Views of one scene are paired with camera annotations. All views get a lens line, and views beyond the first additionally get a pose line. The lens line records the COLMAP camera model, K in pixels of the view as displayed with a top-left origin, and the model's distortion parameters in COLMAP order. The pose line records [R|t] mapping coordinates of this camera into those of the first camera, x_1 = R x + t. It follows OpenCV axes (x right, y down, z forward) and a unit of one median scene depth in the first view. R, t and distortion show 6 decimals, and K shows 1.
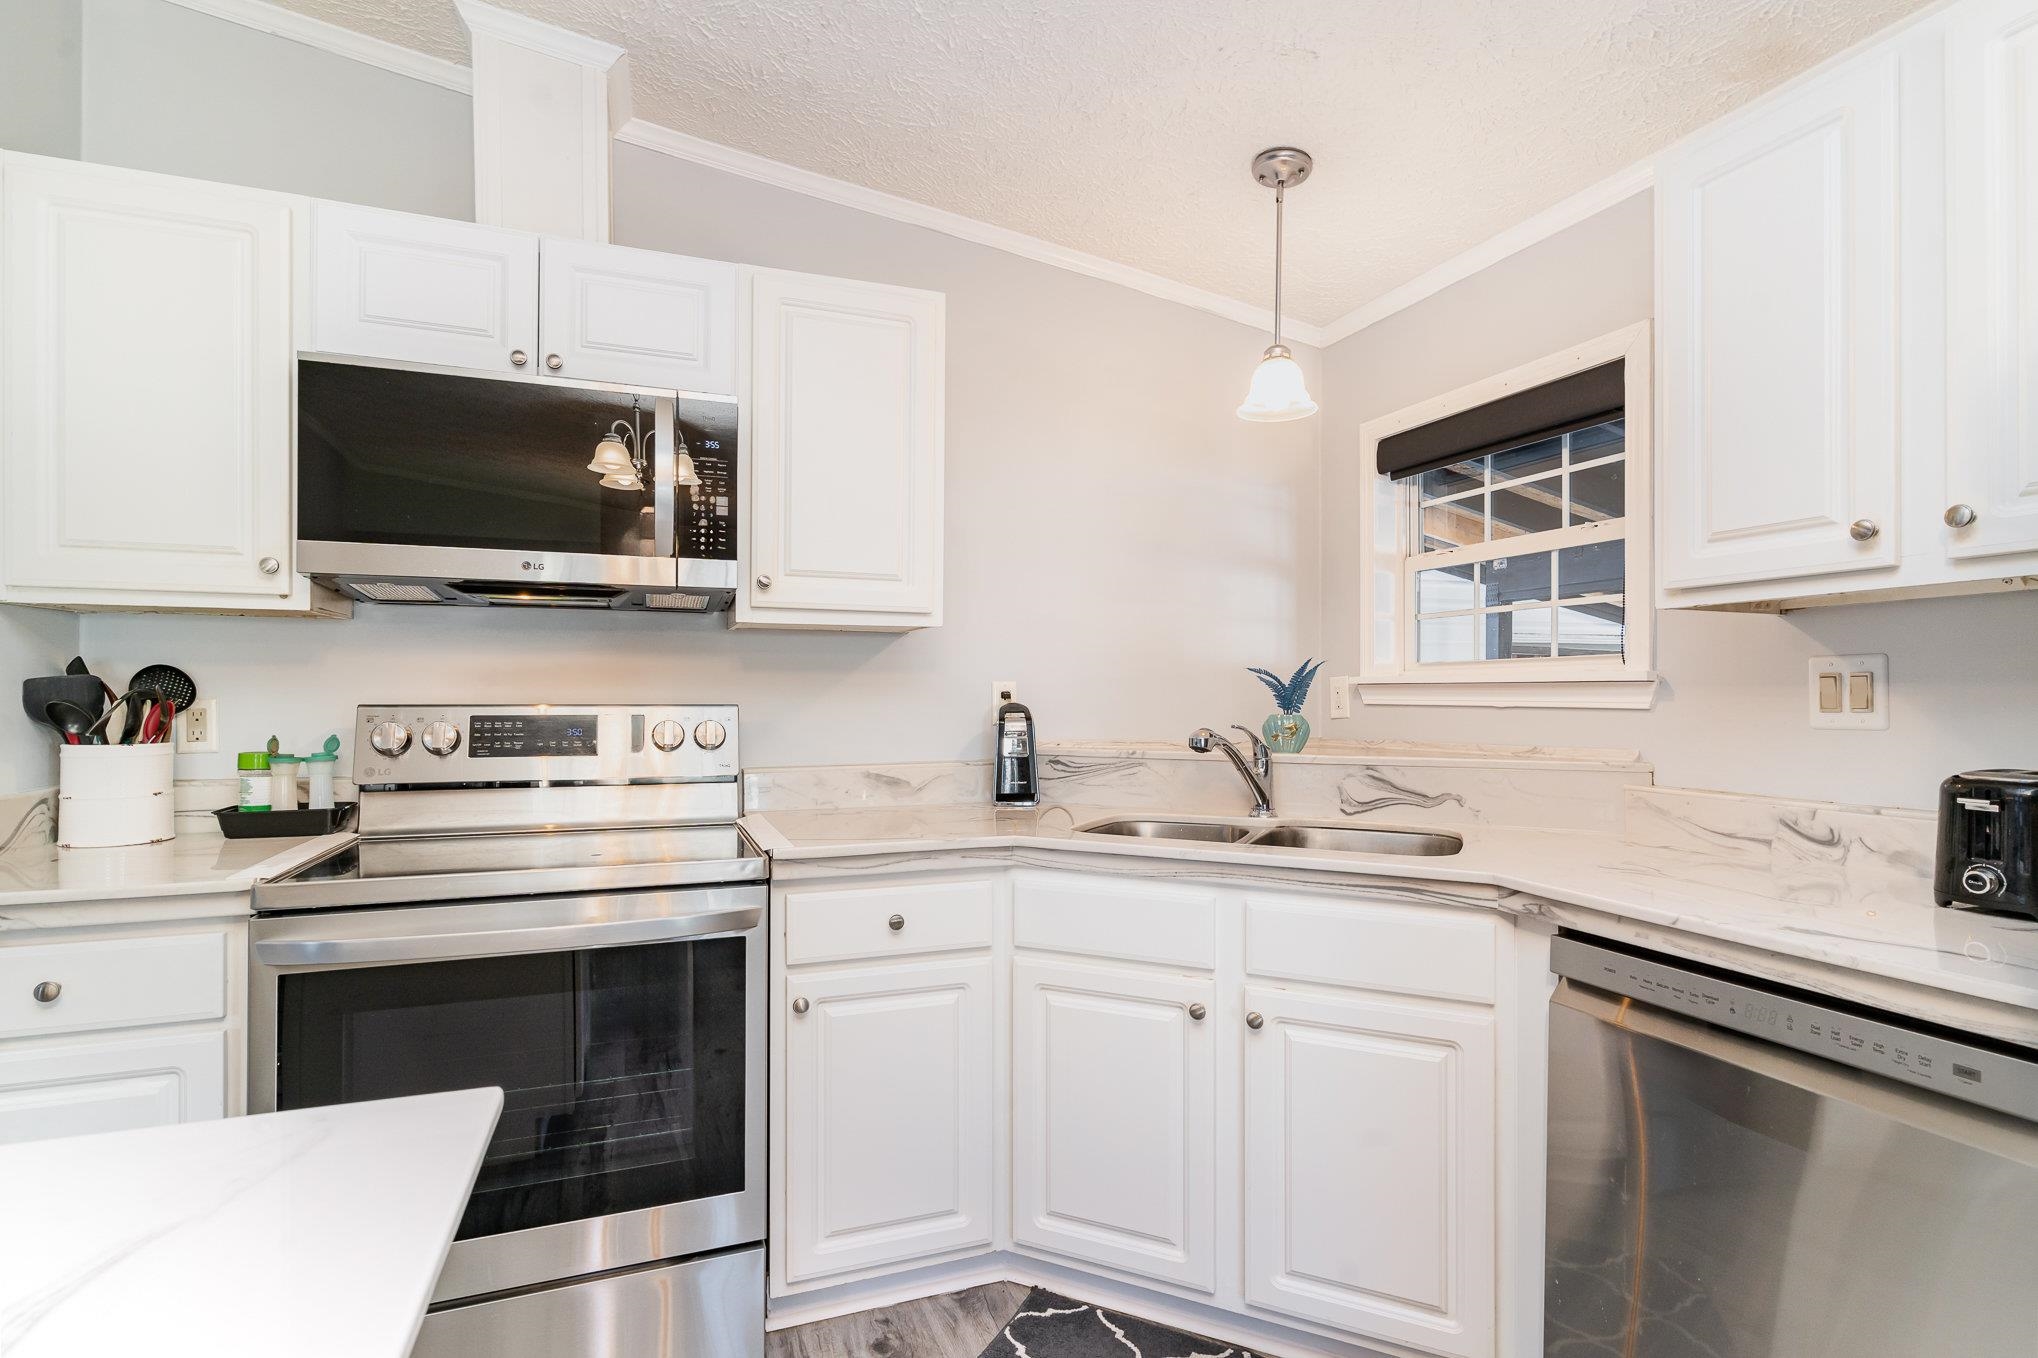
lens RADIAL K [[972.8, 0, 1016.5], [0, 972.8, 689.6], [0, 0, 1]] dist [-0.000816, -0.000523]
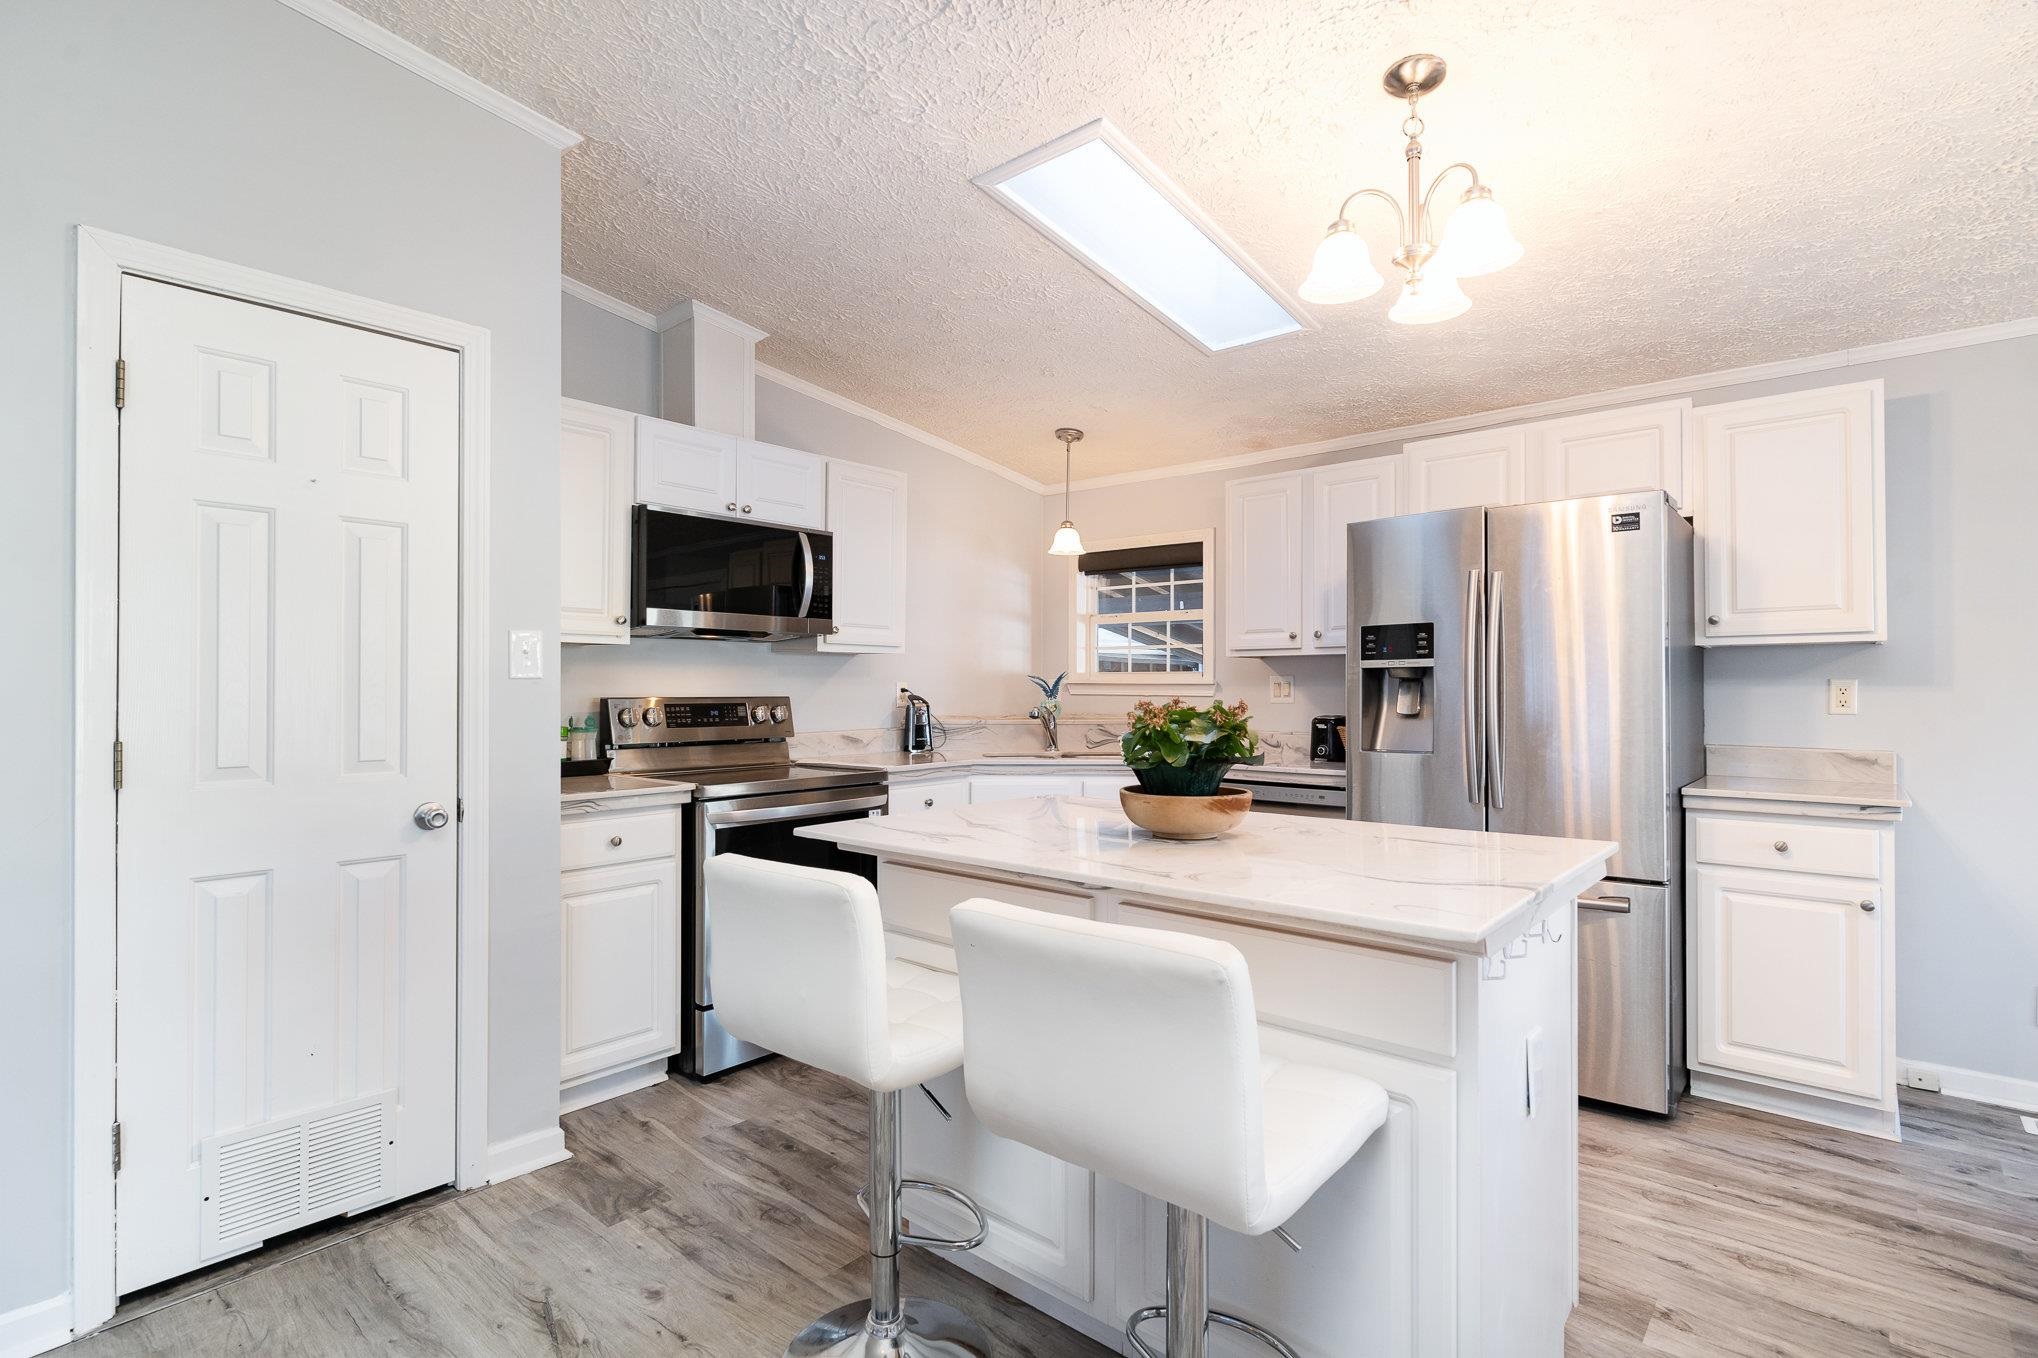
lens RADIAL K [[972.8, 0, 1016.5], [0, 972.8, 689.6], [0, 0, 1]] dist [-0.000816, -0.000523]
pose [[0.878510, -0.002148, 0.477720, -0.874881], [-0.002900, 0.999947, 0.009829, -0.017135], [-0.477716, -0.010020, 0.878457, -0.819364]]
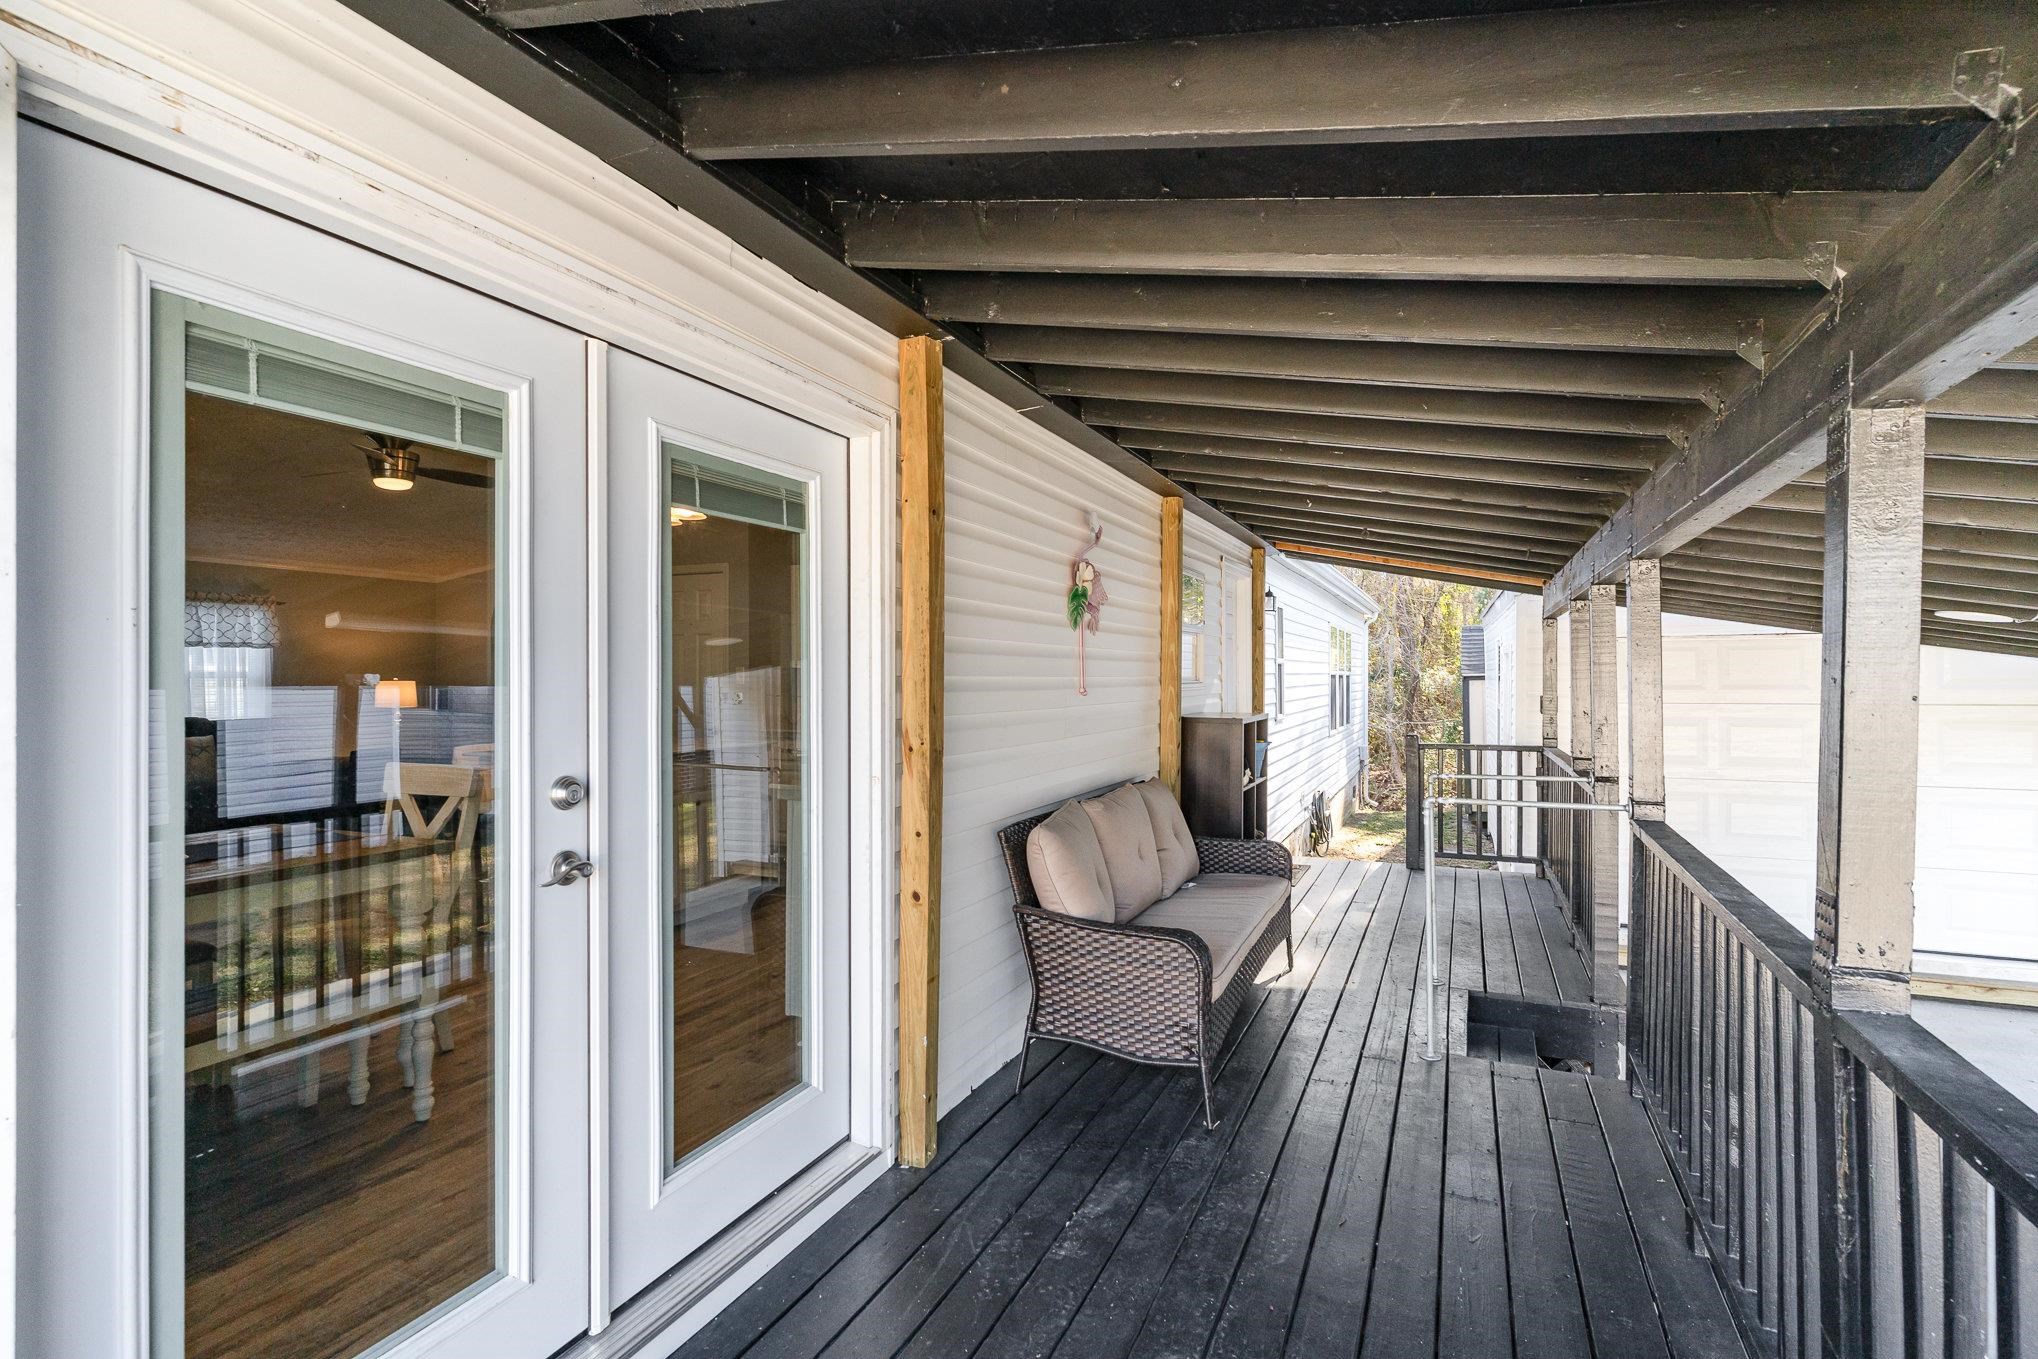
lens RADIAL K [[989.7, 0, 1013.2], [0, 989.7, 675.8], [0, 0, 1]] dist [0.014273, -0.000022]
pose [[0.705991, 0.002415, -0.708217, 2.387022], [0.003412, 0.999971, 0.006810, -0.070196], [0.708213, -0.007224, 0.705962, -1.224444]]
